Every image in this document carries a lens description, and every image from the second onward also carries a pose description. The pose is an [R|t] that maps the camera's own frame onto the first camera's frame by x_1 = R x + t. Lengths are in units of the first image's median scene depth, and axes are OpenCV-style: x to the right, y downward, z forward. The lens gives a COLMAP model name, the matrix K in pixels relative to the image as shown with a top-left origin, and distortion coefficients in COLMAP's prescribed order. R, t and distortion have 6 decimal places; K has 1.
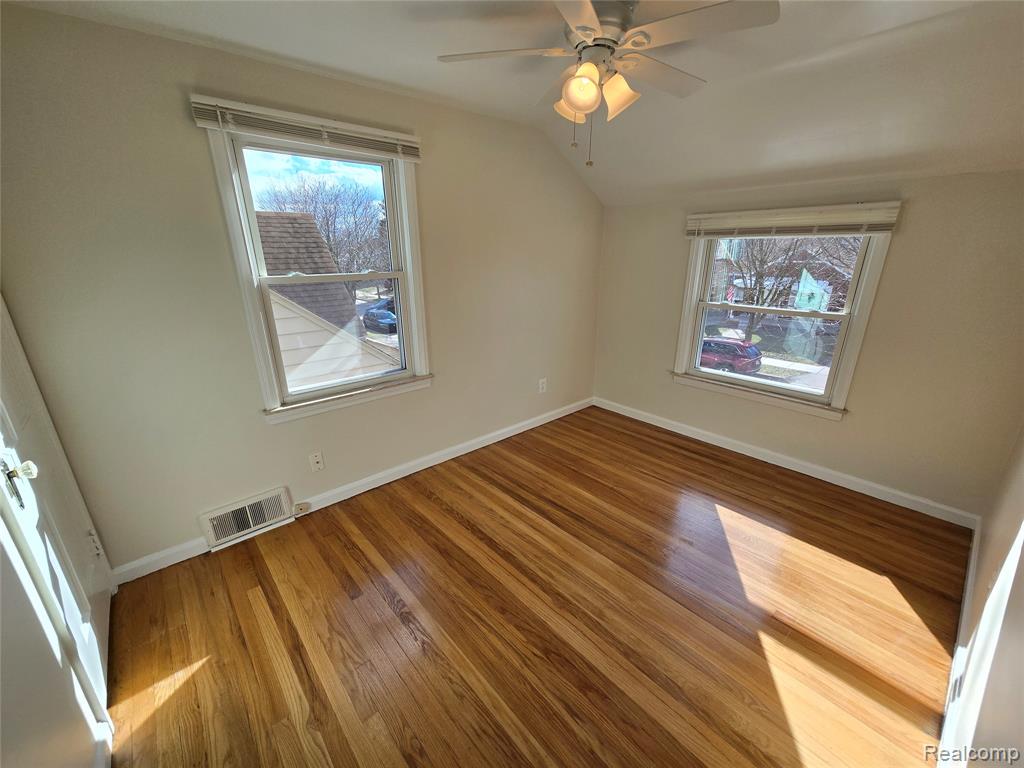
lens RADIAL K [[418.3, 0, 512.0], [0, 418.3, 384.0], [0, 0, 1]] dist [0.000408, -0.000034]
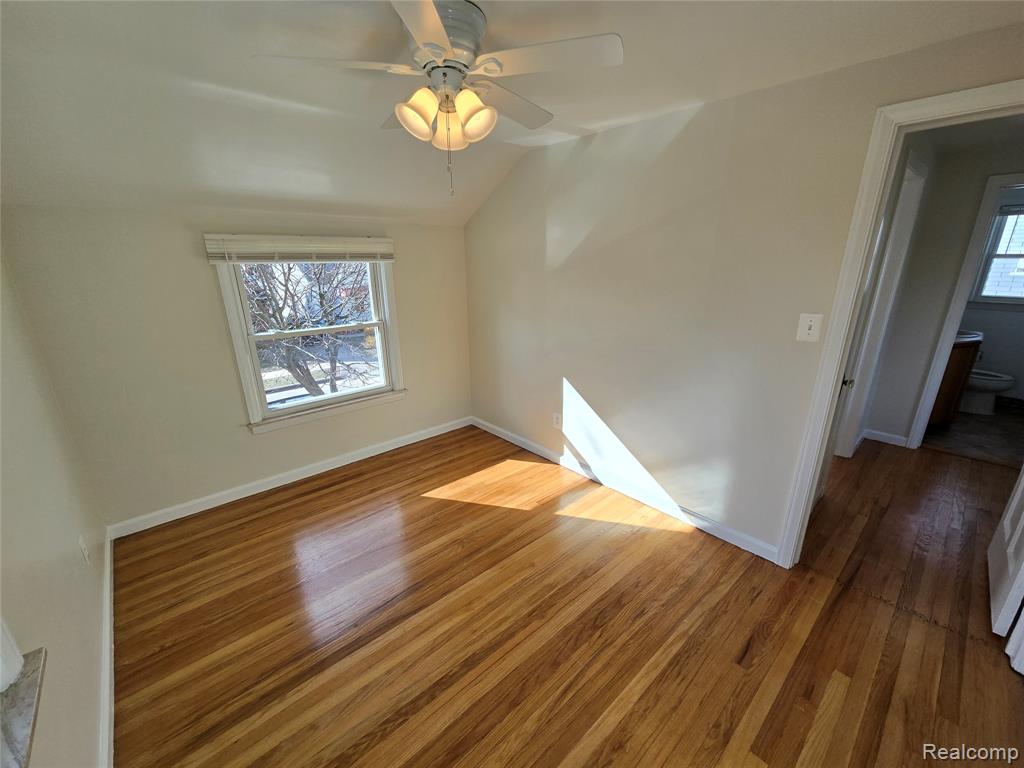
lens RADIAL K [[418.3, 0, 512.0], [0, 418.3, 384.0], [0, 0, 1]] dist [0.000408, -0.000034]
pose [[-0.006251, -0.282100, 0.959365, -0.600641], [0.316990, 0.909346, 0.269458, -0.249486], [-0.948408, 0.305793, 0.083739, 0.669407]]
